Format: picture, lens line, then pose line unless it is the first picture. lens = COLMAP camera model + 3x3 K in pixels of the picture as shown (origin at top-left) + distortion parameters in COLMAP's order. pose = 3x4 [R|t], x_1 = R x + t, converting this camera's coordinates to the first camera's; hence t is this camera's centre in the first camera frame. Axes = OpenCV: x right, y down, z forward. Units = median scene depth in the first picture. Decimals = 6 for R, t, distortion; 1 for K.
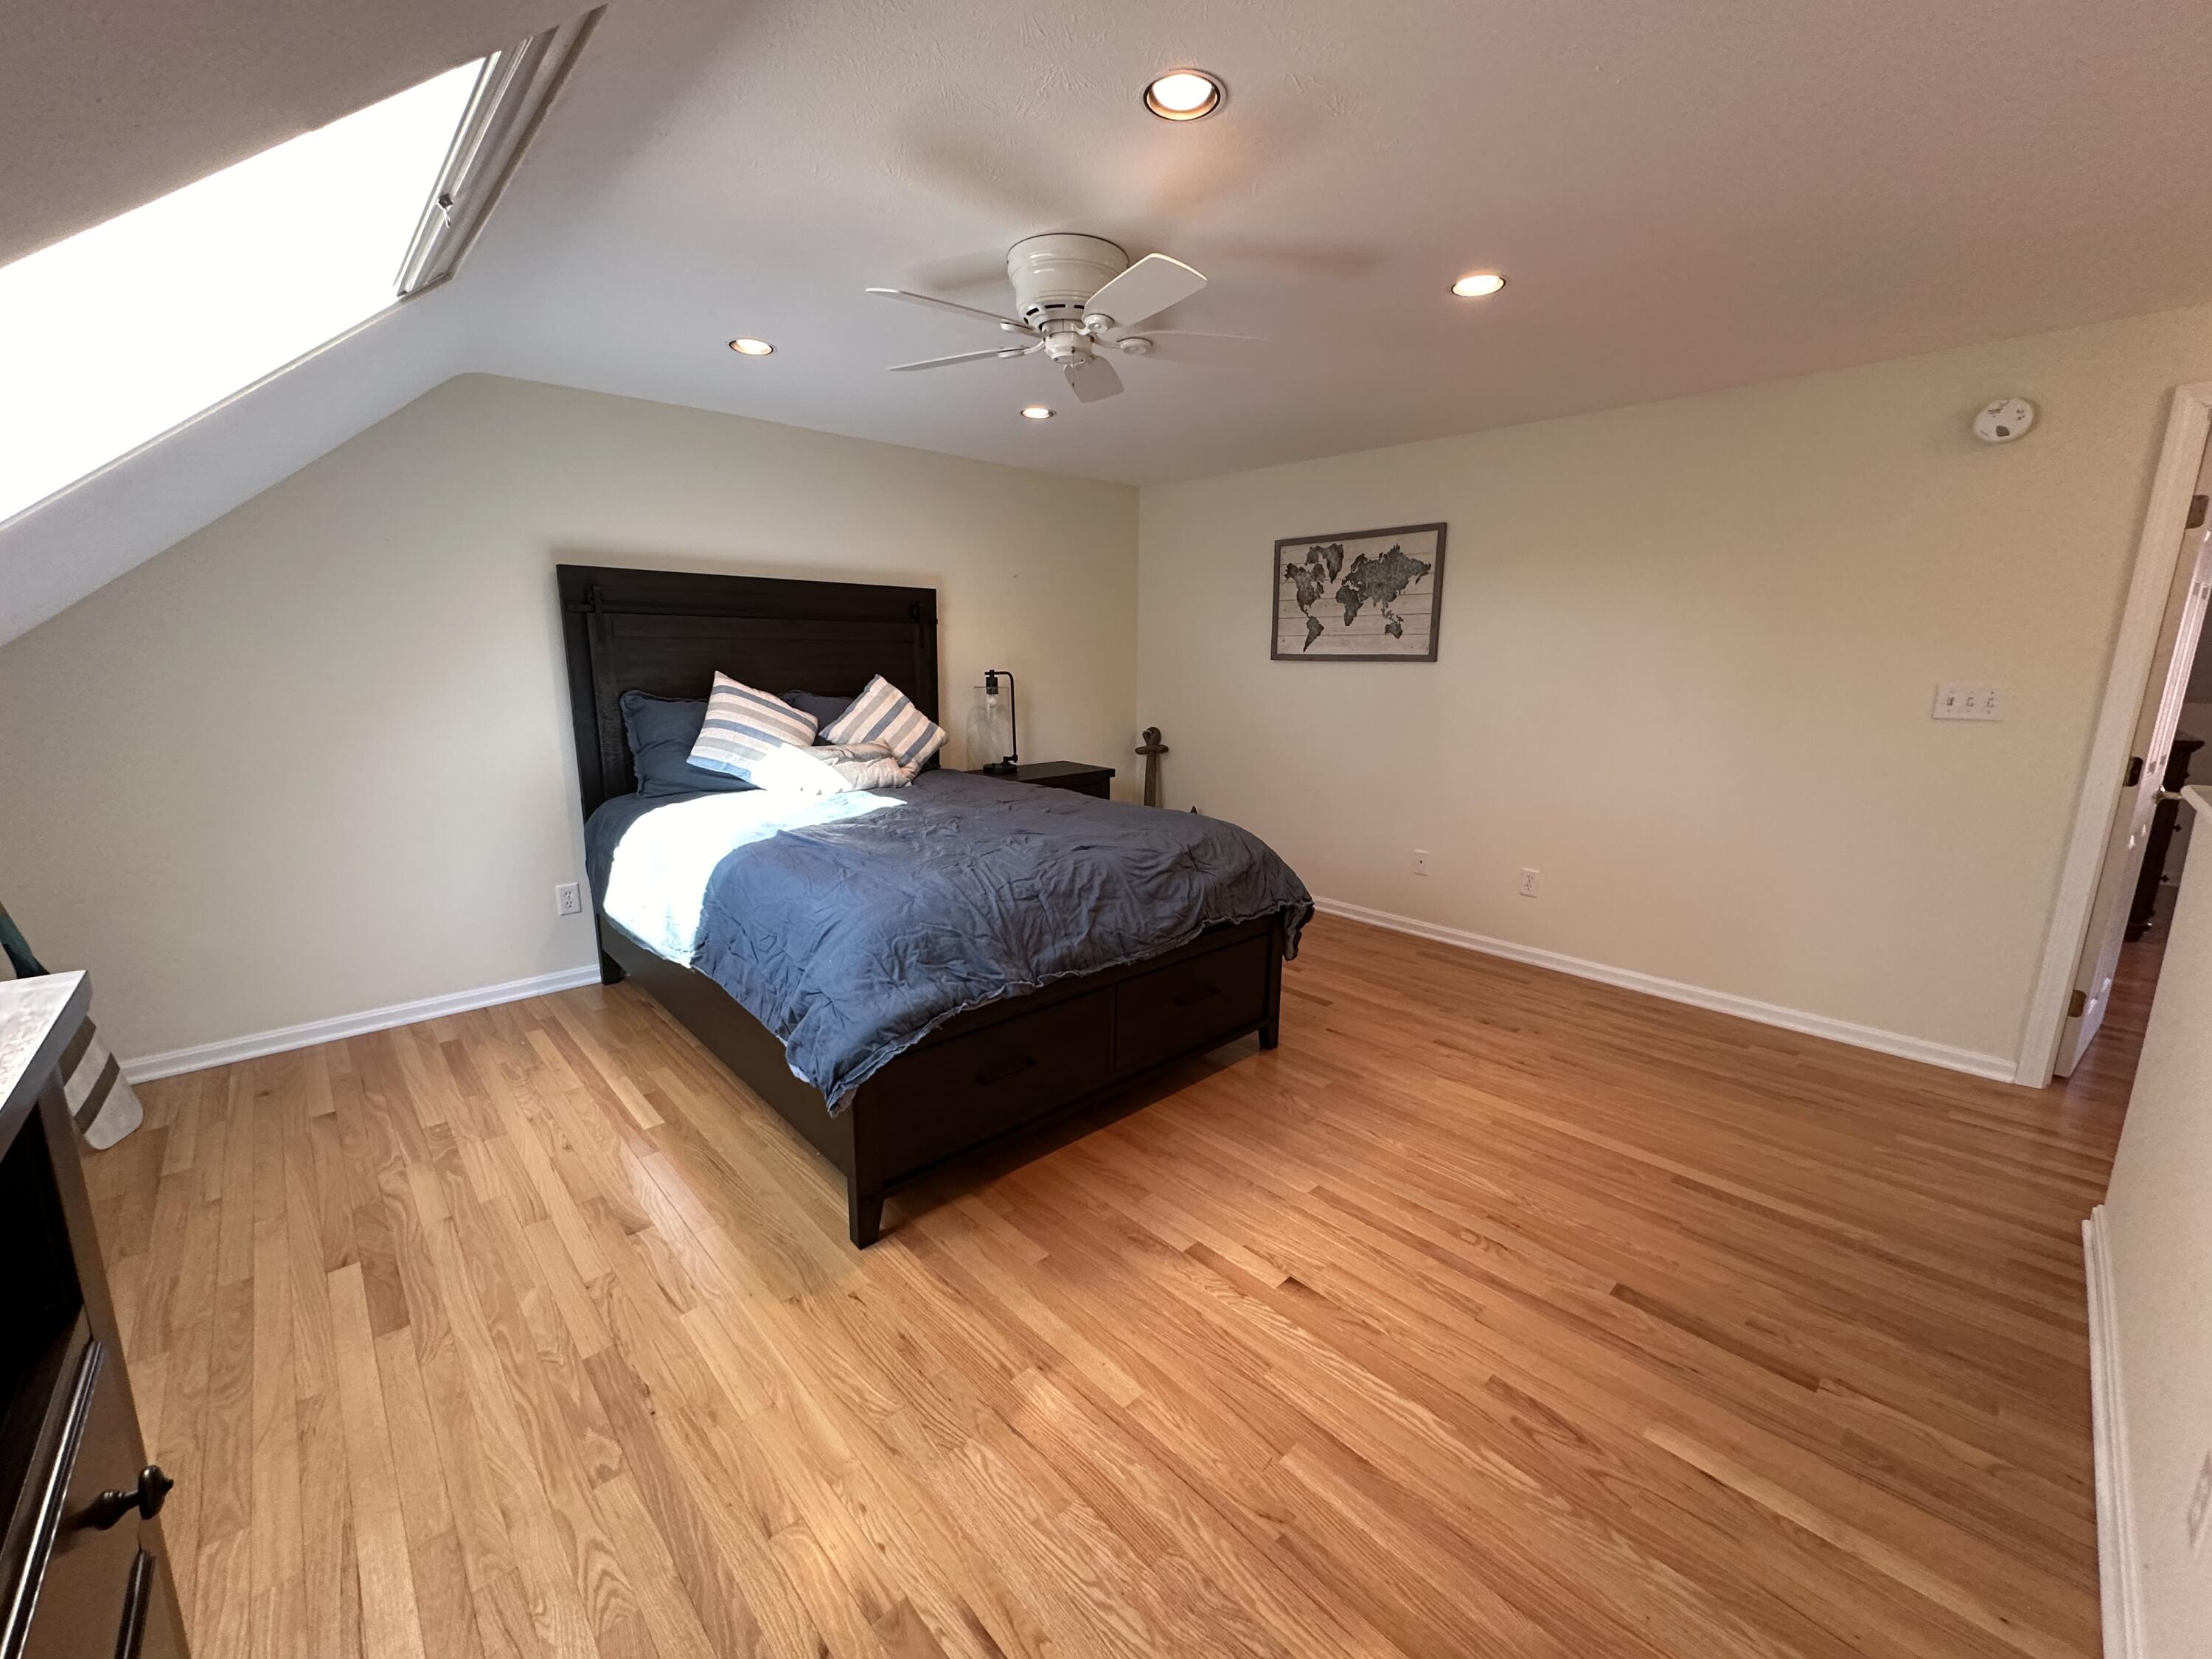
lens RADIAL K [[880.1, 0, 1096.5], [0, 880.1, 838.9], [0, 0, 1]] dist [-0.003800, 0.000671]
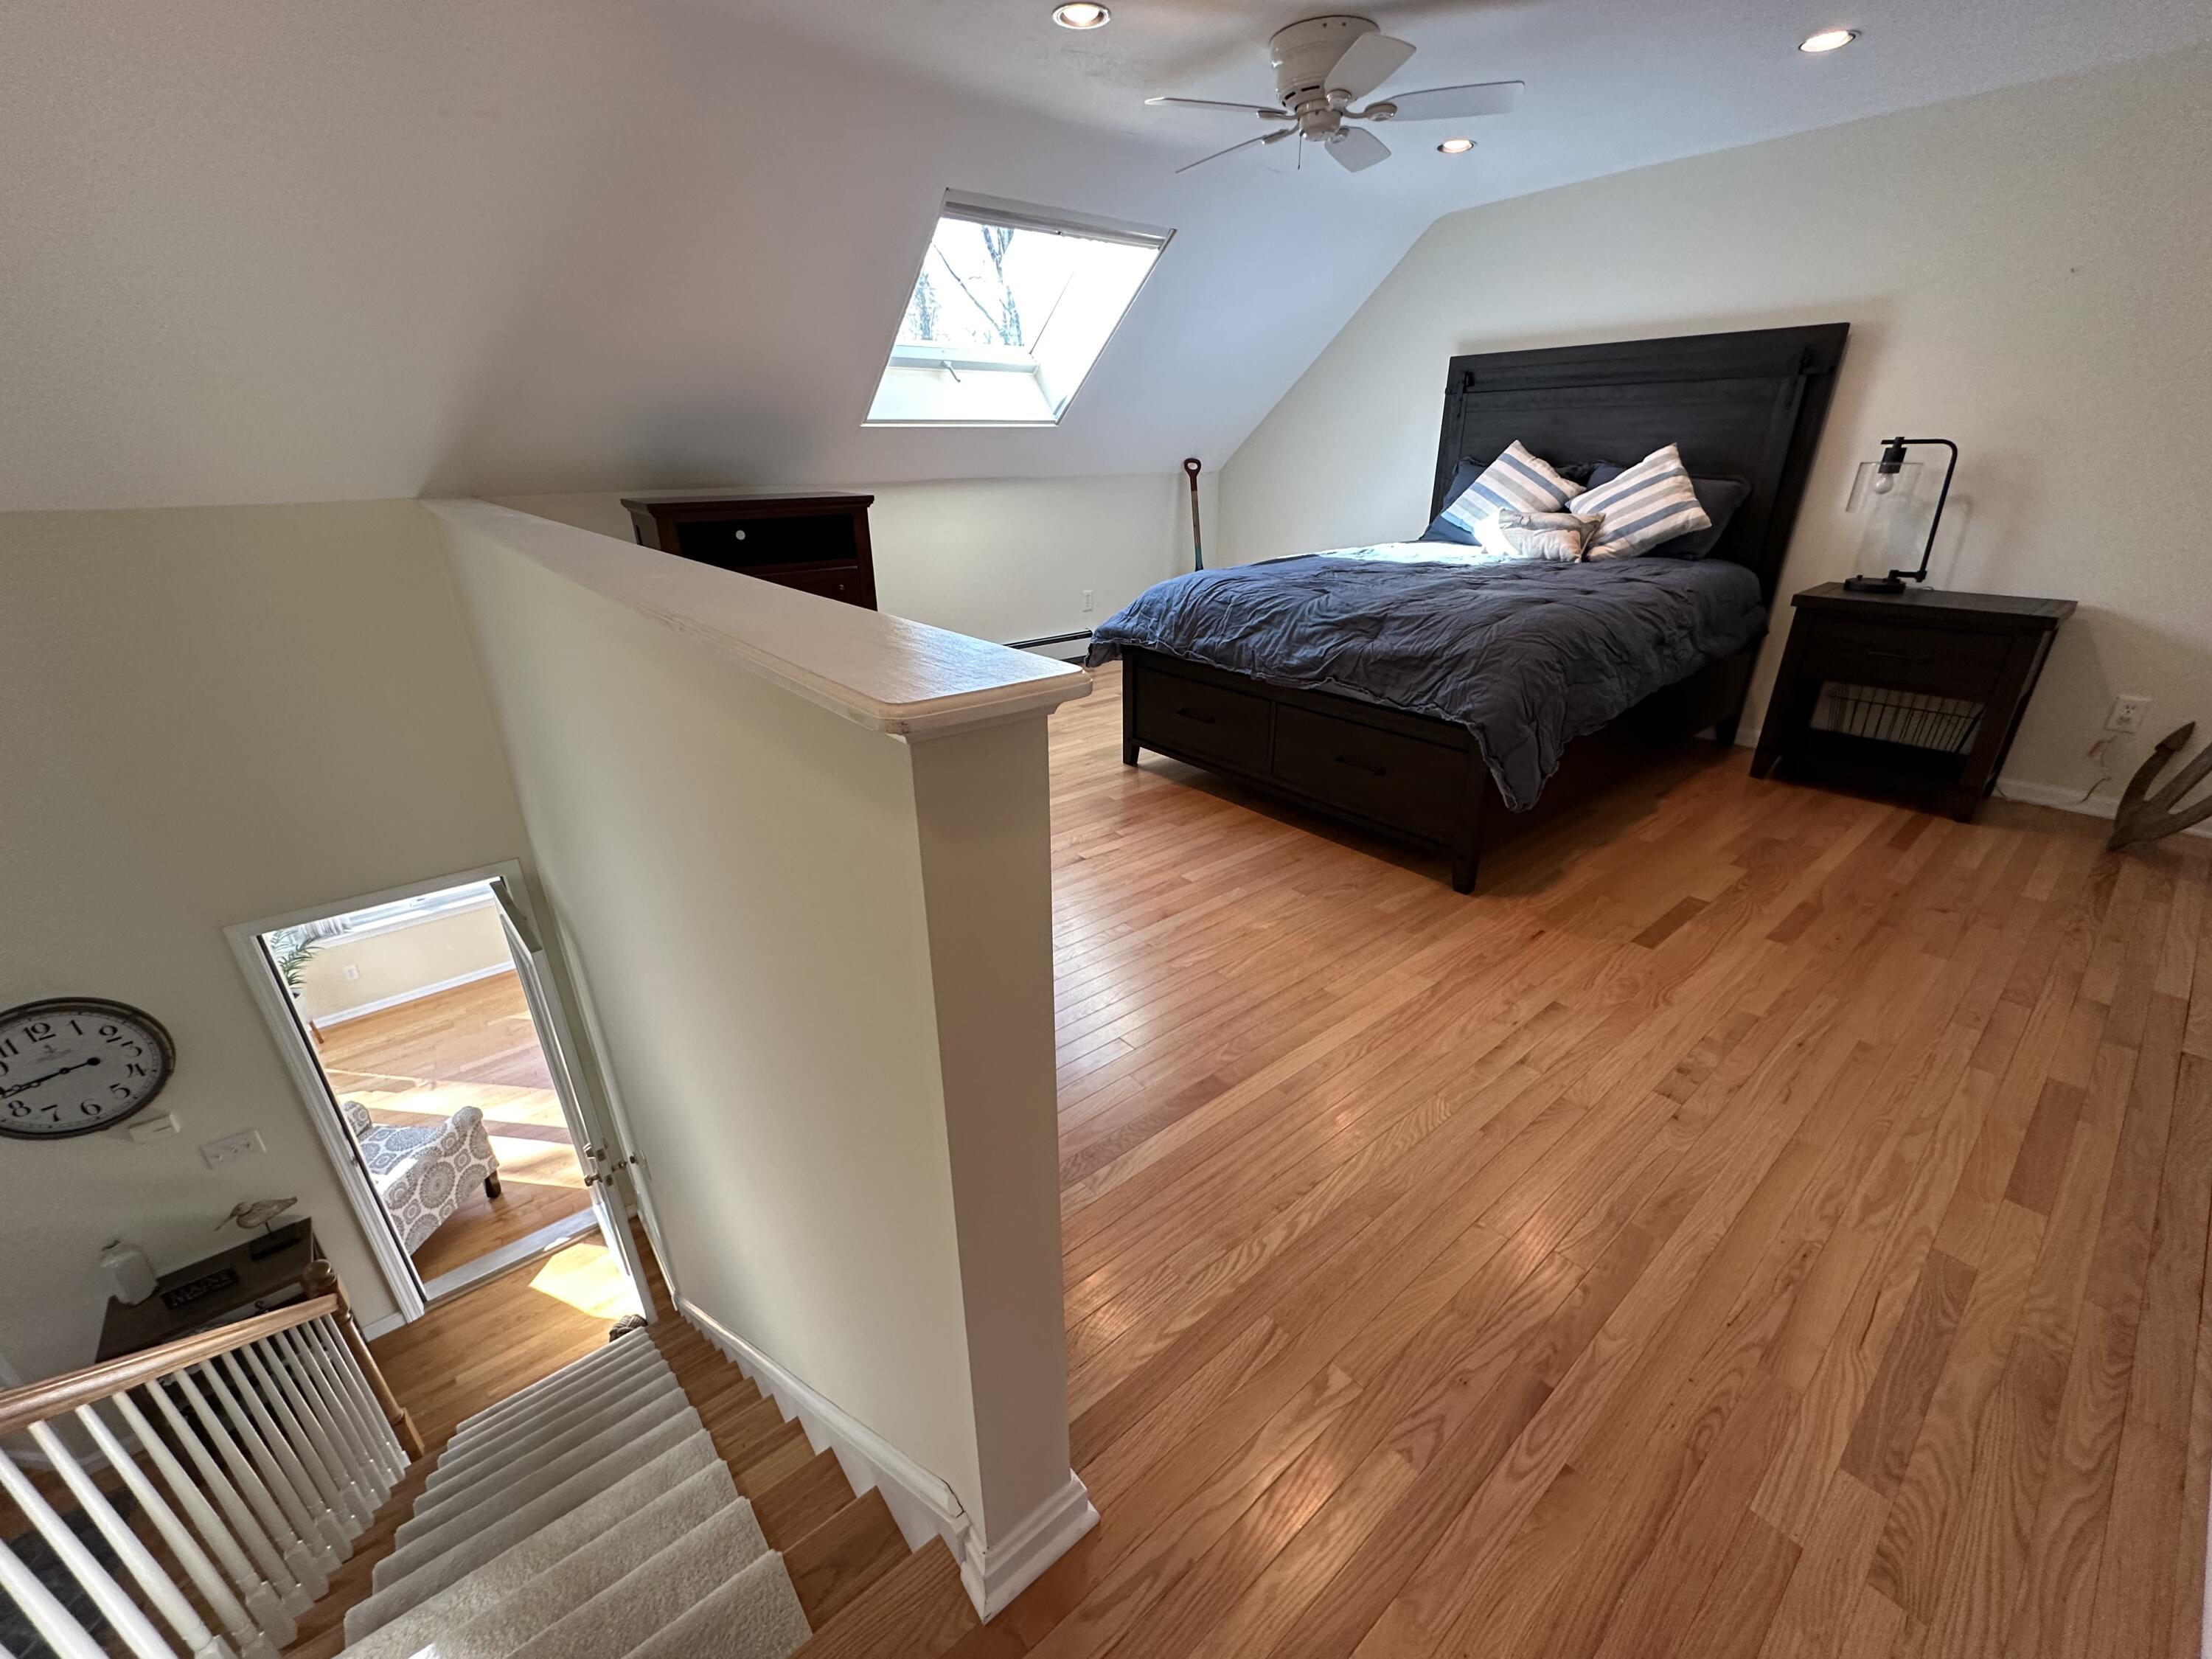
lens RADIAL K [[880.1, 0, 1095.7], [0, 880.1, 831.3], [0, 0, 1]] dist [-0.003800, 0.000671]
pose [[-0.073981, 0.393003, -0.916556, 1.092629], [-0.195766, 0.895469, 0.399763, -0.102463], [0.977856, 0.209005, 0.010689, 0.680837]]
